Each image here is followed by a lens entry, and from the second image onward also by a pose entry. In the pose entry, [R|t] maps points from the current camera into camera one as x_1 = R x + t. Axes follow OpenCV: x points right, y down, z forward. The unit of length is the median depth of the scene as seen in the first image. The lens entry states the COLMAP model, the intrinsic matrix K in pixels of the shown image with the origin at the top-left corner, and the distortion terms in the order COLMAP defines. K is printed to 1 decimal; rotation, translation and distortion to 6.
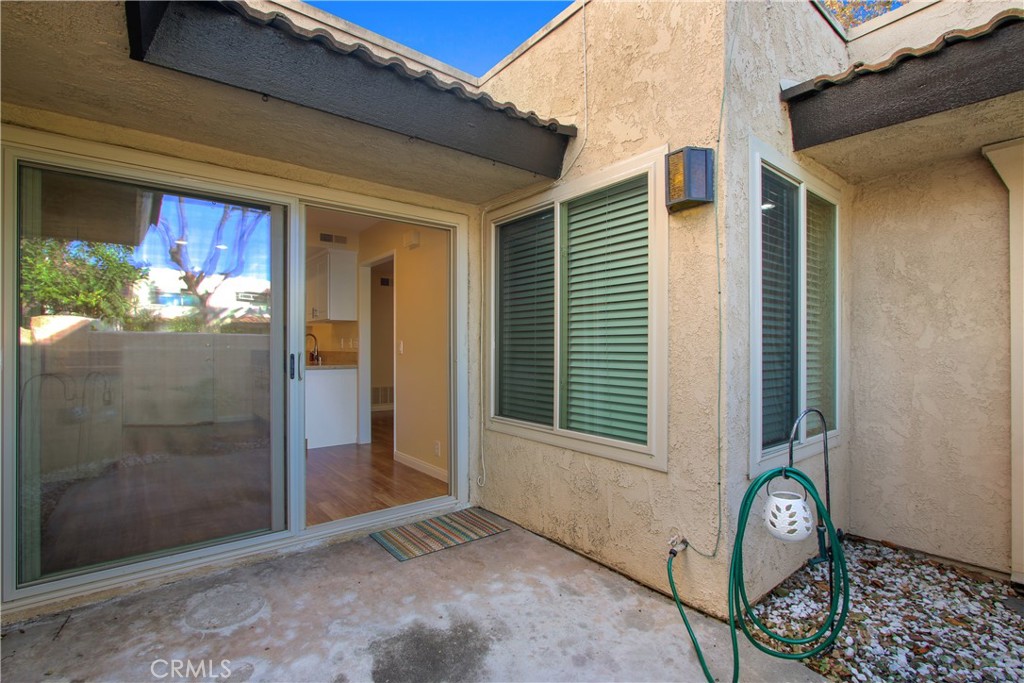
lens RADIAL K [[472.8, 0, 516.6], [0, 472.8, 341.2], [0, 0, 1]] dist [-0.014893, -0.000164]
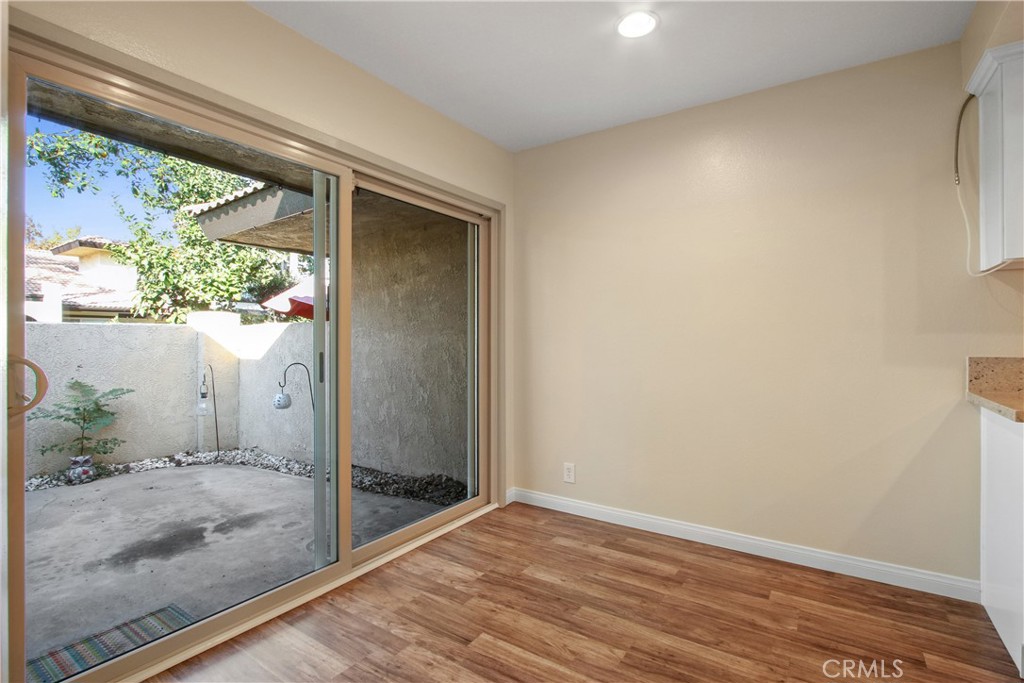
lens RADIAL K [[472.8, 0, 514.0], [0, 472.8, 344.2], [0, 0, 1]] dist [-0.014893, -0.000164]
pose [[-0.945796, 0.004856, -0.324724, -0.732658], [0.001319, 0.999937, 0.011112, -0.003572], [0.324758, 0.010081, -0.945744, 2.640709]]
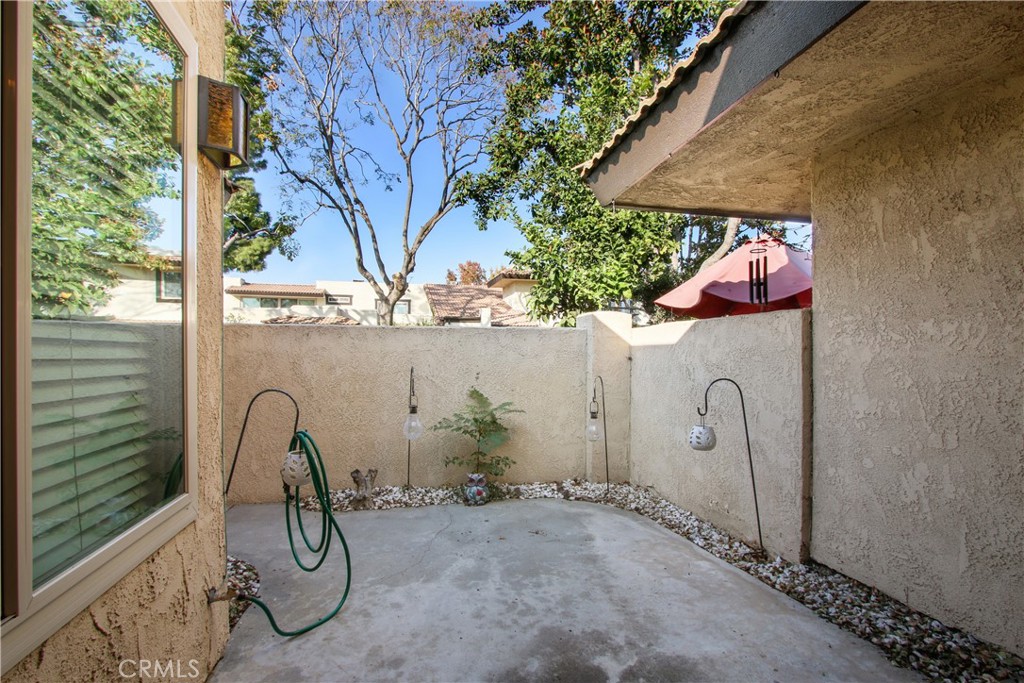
lens RADIAL K [[472.8, 0, 512.9], [0, 472.8, 348.2], [0, 0, 1]] dist [-0.014893, -0.000164]
pose [[-0.919240, 0.005652, 0.393656, -0.470070], [0.001146, 0.999931, -0.011682, 0.033057], [-0.393695, -0.010287, -0.919184, 1.765968]]
